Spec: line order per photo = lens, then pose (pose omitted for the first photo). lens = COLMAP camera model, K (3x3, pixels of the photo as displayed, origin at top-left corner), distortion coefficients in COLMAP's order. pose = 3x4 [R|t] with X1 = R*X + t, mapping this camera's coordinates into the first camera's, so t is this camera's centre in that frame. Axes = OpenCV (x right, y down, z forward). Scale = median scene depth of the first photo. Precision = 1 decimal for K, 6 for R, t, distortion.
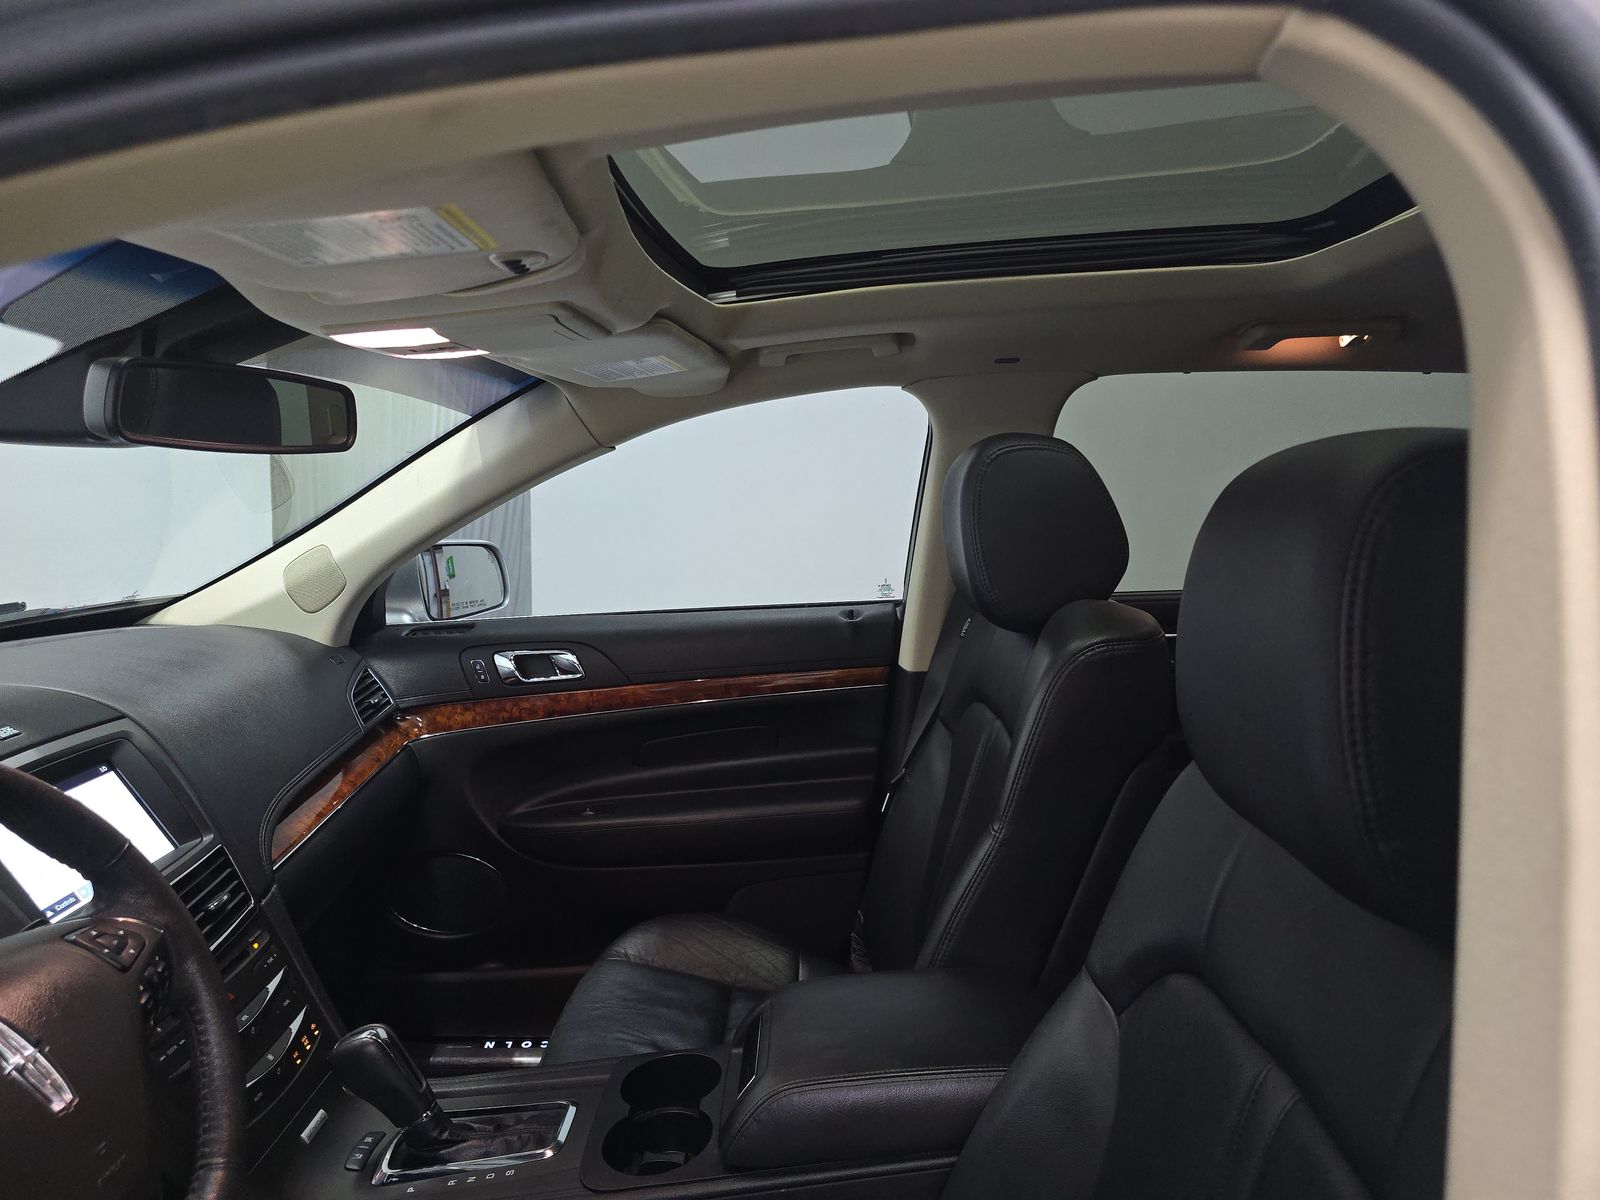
lens RADIAL K [[1064.1, 0, 803.2], [0, 1064.1, 598.4], [0, 0, 1]] dist [0.053521, -0.045931]
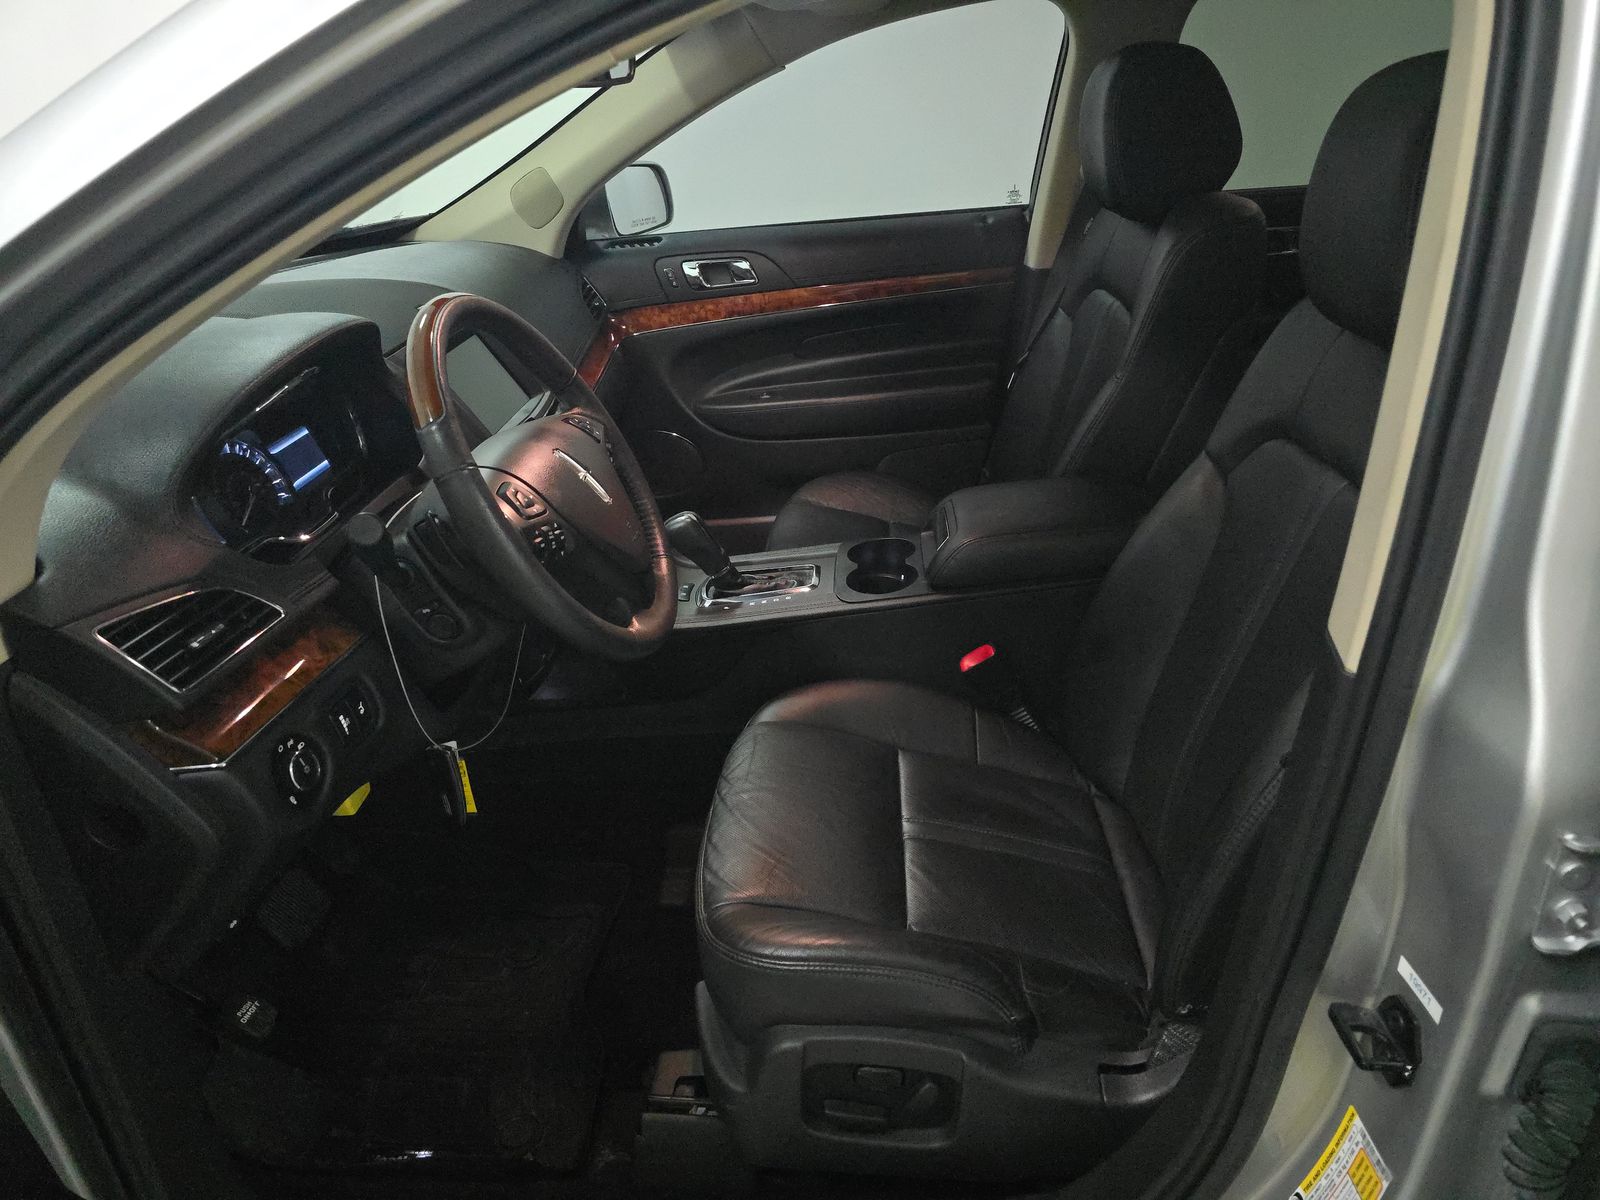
lens RADIAL K [[1064.1, 0, 795.2], [0, 1064.1, 599.7], [0, 0, 1]] dist [0.053521, -0.045931]
pose [[0.998030, -0.006191, -0.062428, -0.091294], [0.026464, 0.943788, 0.329491, 0.016647], [0.056879, -0.330494, 0.942093, -0.247485]]
